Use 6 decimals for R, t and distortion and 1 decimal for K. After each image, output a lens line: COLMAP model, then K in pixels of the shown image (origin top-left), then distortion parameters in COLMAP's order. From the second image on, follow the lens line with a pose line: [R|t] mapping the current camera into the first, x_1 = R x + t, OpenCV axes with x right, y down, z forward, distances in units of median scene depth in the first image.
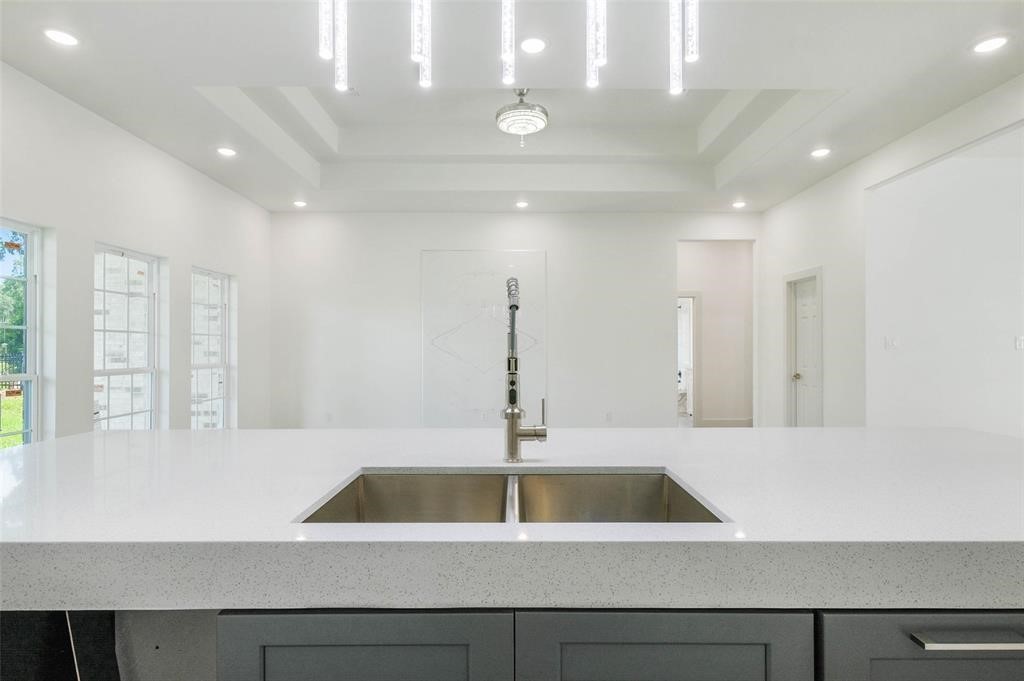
lens RADIAL K [[533.8, 0, 513.7], [0, 533.8, 345.5], [0, 0, 1]] dist [0.000841, 0.000361]
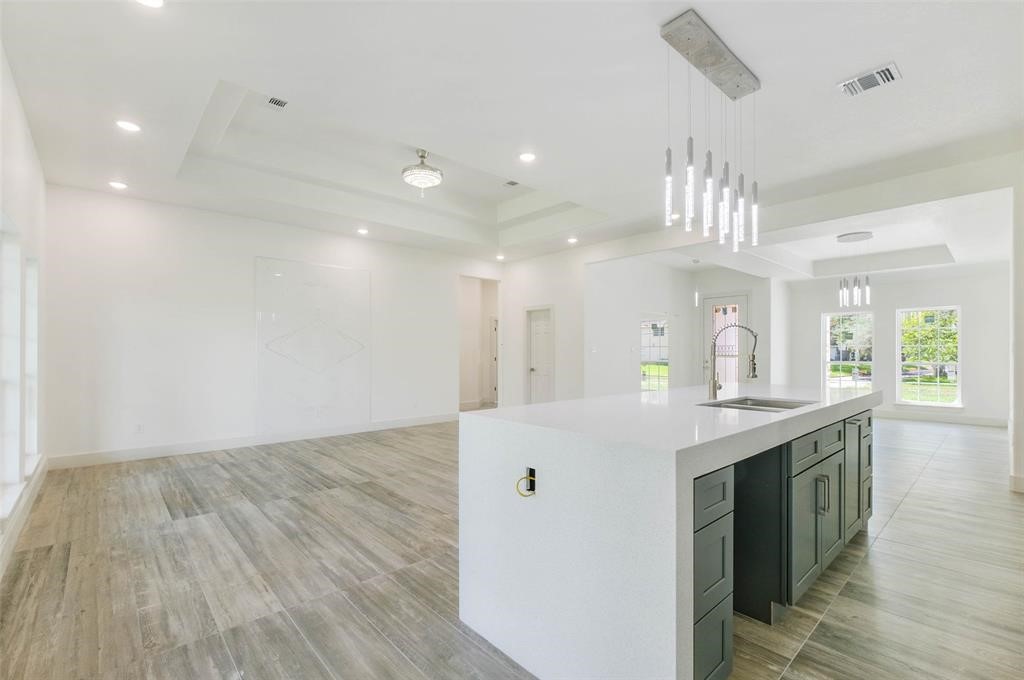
lens RADIAL K [[454.2, 0, 514.3], [0, 454.2, 351.1], [0, 0, 1]] dist [-0.001532, 0.000070]
pose [[0.739356, 0.002925, 0.673309, -1.942318], [-0.003807, 0.999993, -0.000164, 0.007449], [-0.673304, -0.002443, 0.739361, 0.105633]]
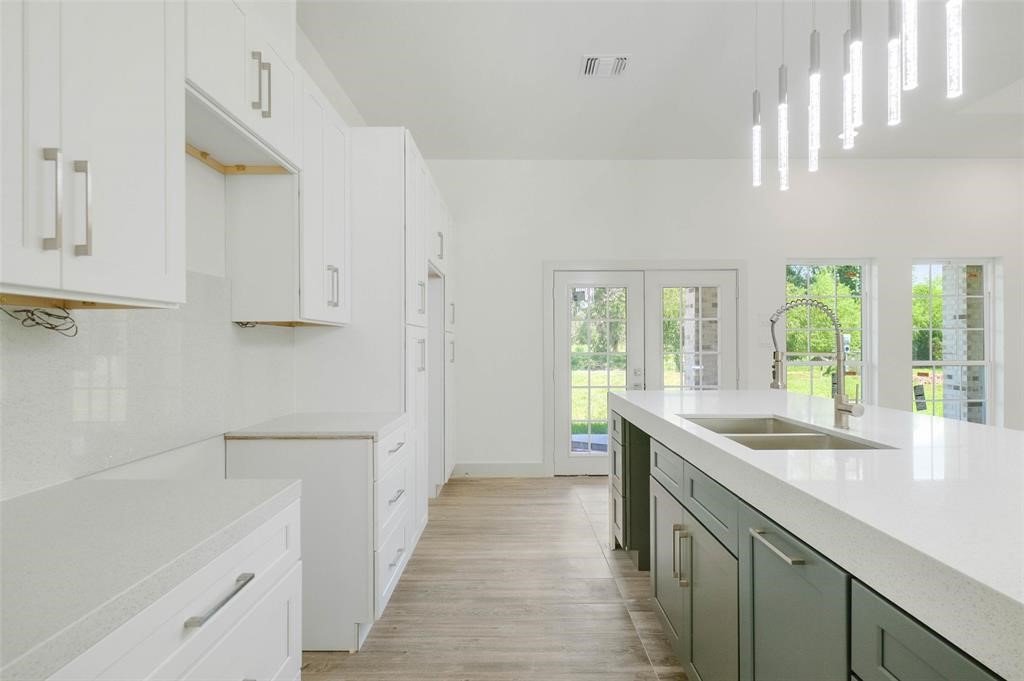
lens RADIAL K [[514.6, 0, 512.0], [0, 514.6, 340.5], [0, 0, 1]] dist [-0.000382, 0.000137]
pose [[-0.006733, -0.006046, -0.999959, 1.290650], [0.007955, 0.999950, -0.006100, -0.006020], [0.999946, -0.007996, -0.006685, 0.157865]]
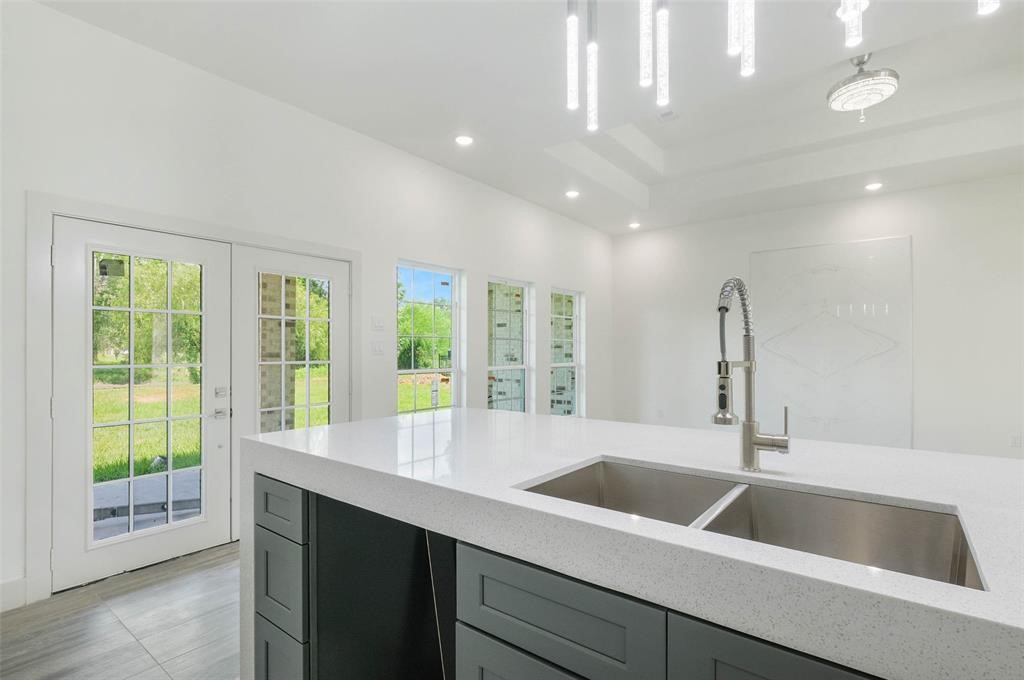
lens RADIAL K [[488.4, 0, 513.9], [0, 488.4, 349.0], [0, 0, 1]] dist [-0.003713, -0.000223]
pose [[0.787886, -0.001312, -0.615820, 0.197827], [0.001628, 0.999999, -0.000047, 0.000057], [0.615819, -0.000965, 0.787887, 0.052777]]
